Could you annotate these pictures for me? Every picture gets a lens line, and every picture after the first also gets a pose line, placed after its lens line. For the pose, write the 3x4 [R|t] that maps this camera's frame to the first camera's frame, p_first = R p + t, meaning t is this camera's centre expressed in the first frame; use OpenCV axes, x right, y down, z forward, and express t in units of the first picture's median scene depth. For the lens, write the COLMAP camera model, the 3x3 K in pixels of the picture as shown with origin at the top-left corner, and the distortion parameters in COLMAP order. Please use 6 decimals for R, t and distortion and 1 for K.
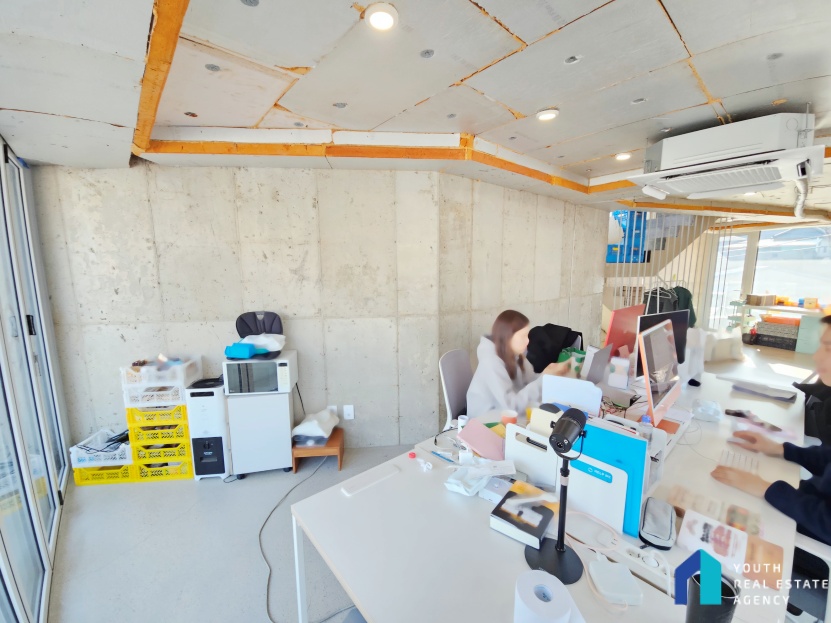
lens RADIAL K [[339.3, 0, 410.2], [0, 339.3, 313.2], [0, 0, 1]] dist [0.008703, -0.008406]
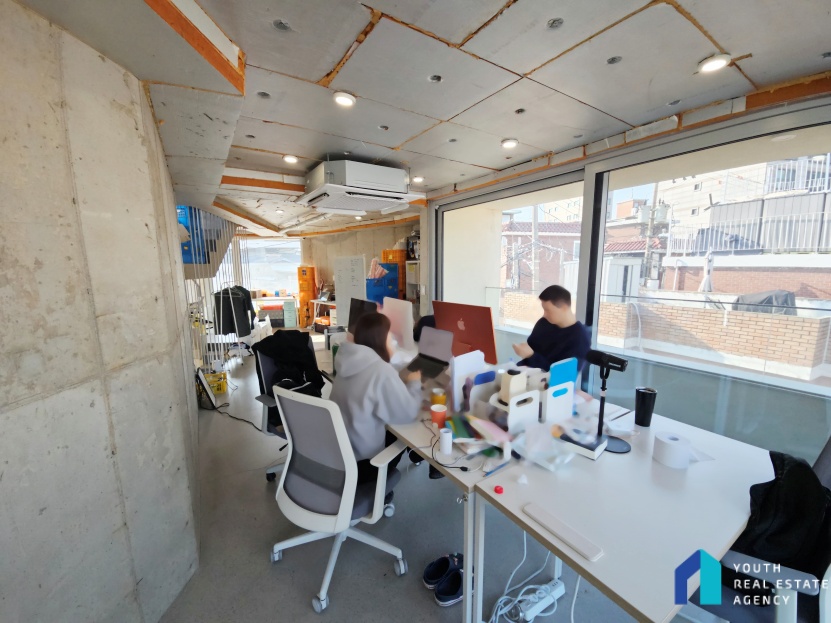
lens RADIAL K [[339.3, 0, 412.4], [0, 339.3, 314.5], [0, 0, 1]] dist [0.008703, -0.008406]
pose [[0.143237, -0.133369, 0.980661, -0.401648], [0.140152, 0.983626, 0.113302, -0.061814], [-0.979715, 0.121212, 0.159584, 0.533985]]
